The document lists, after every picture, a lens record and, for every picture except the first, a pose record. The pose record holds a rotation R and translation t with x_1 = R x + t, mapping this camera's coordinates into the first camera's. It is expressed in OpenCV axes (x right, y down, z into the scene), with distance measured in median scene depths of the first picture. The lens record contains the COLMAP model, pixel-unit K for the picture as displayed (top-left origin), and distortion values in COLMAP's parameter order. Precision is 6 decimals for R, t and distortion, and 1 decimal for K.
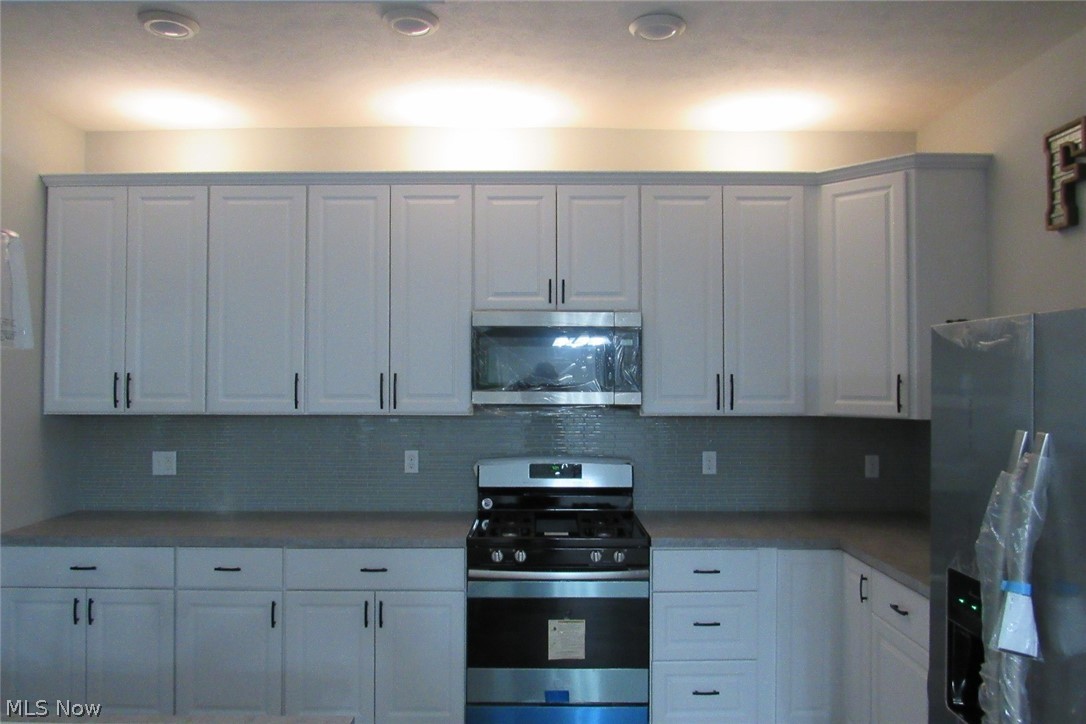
lens RADIAL K [[775.9, 0, 543.0], [0, 775.9, 362.0], [0, 0, 1]] dist [-0.025759, 0.003145]
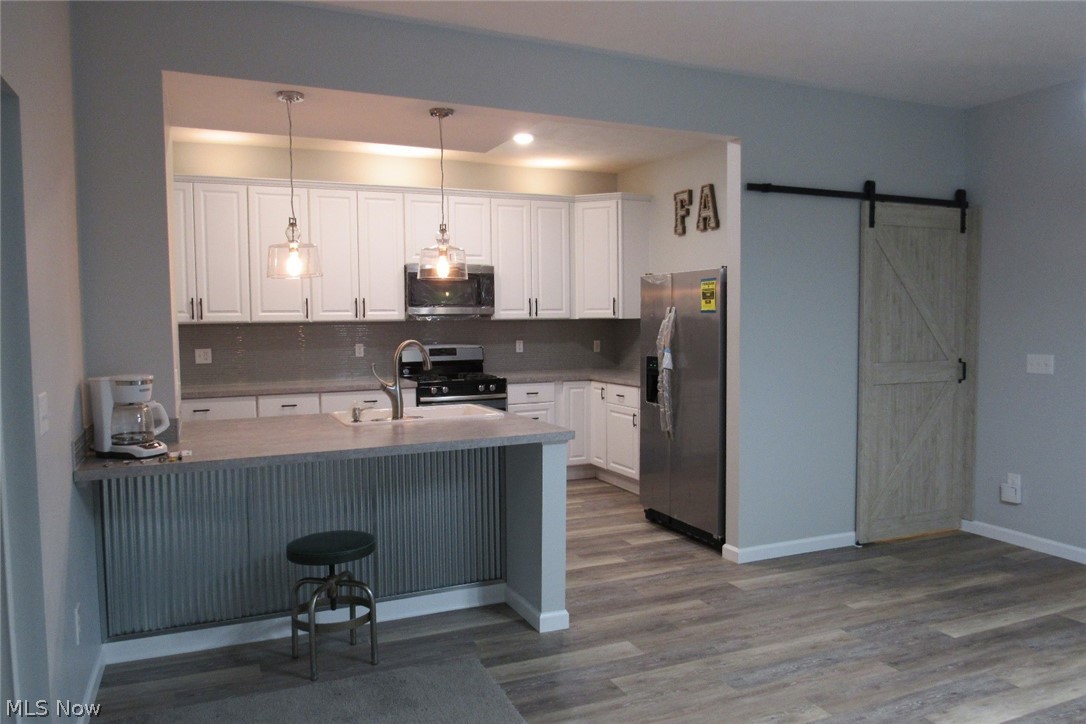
lens RADIAL K [[775.9, 0, 543.0], [0, 775.9, 362.0], [0, 0, 1]] dist [-0.025759, 0.003145]
pose [[0.914708, -0.033312, 0.402740, -0.550825], [0.004830, 0.997427, 0.071532, 0.037126], [-0.404086, -0.063485, 0.912515, -0.831544]]
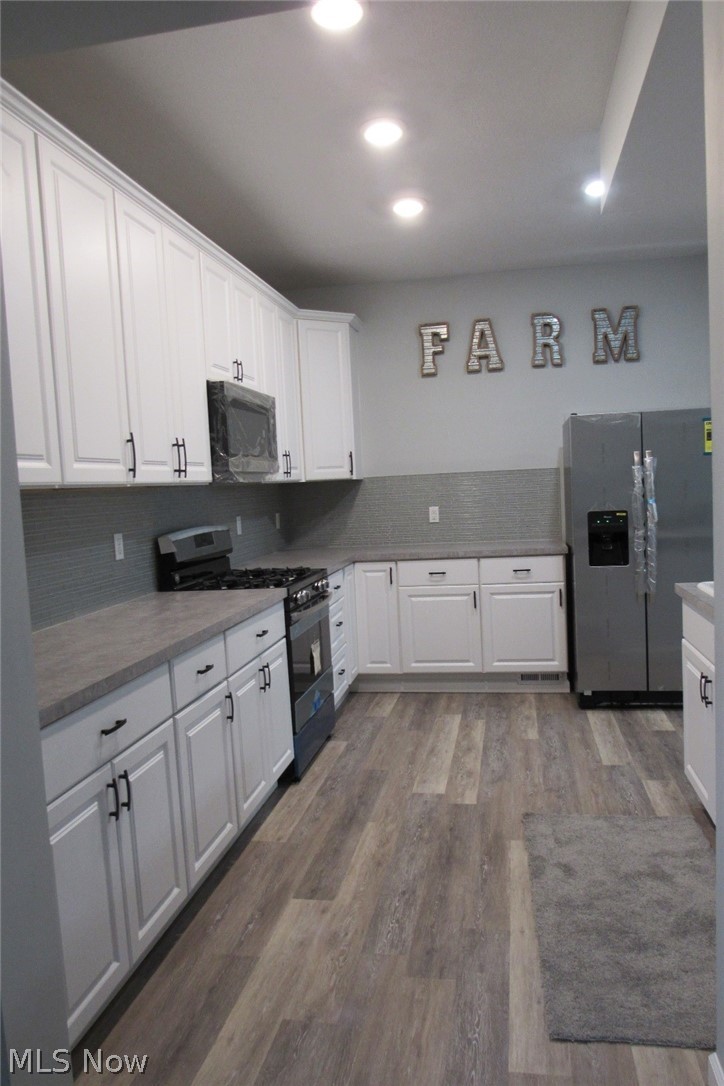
lens RADIAL K [[775.9, 0, 362.0], [0, 775.9, 543.0], [0, 0, 1]] dist [-0.025759, 0.003145]
pose [[0.186063, -0.085215, 0.978836, -1.076620], [0.035365, 0.996167, 0.080001, 0.073625], [-0.981901, 0.019731, 0.188363, 0.640468]]
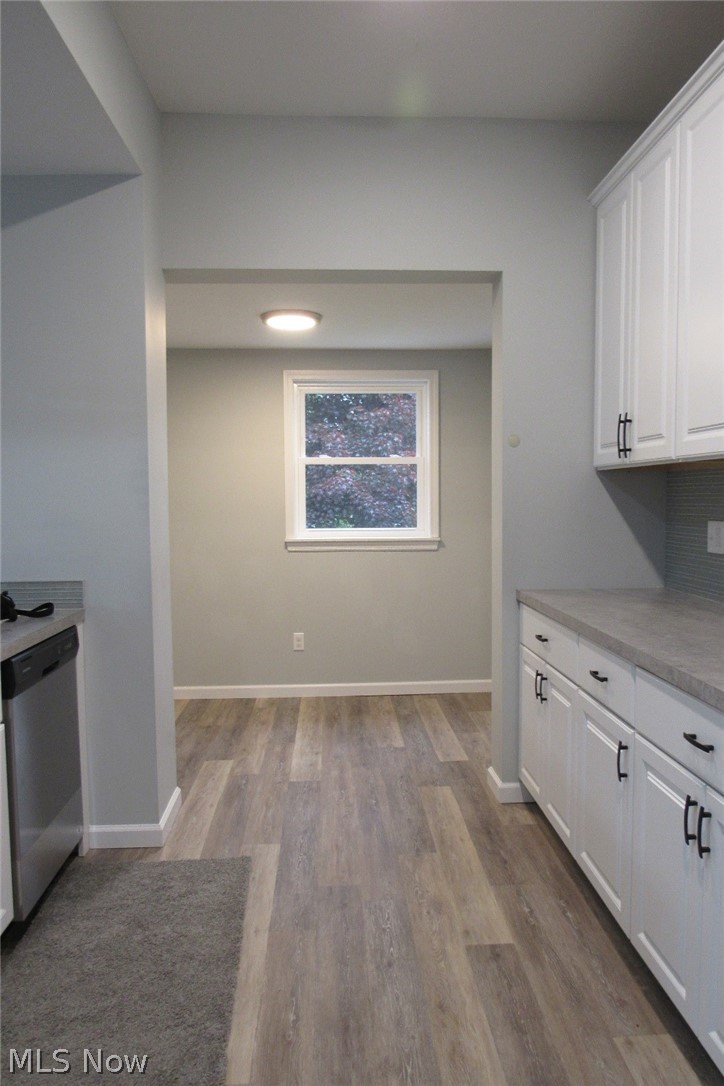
lens RADIAL K [[775.9, 0, 362.0], [0, 775.9, 543.0], [0, 0, 1]] dist [-0.025759, 0.003145]
pose [[0.046725, 0.055562, -0.997361, 1.573913], [0.024345, 0.998092, 0.056743, 0.122606], [0.998611, -0.026933, 0.045284, 0.774799]]
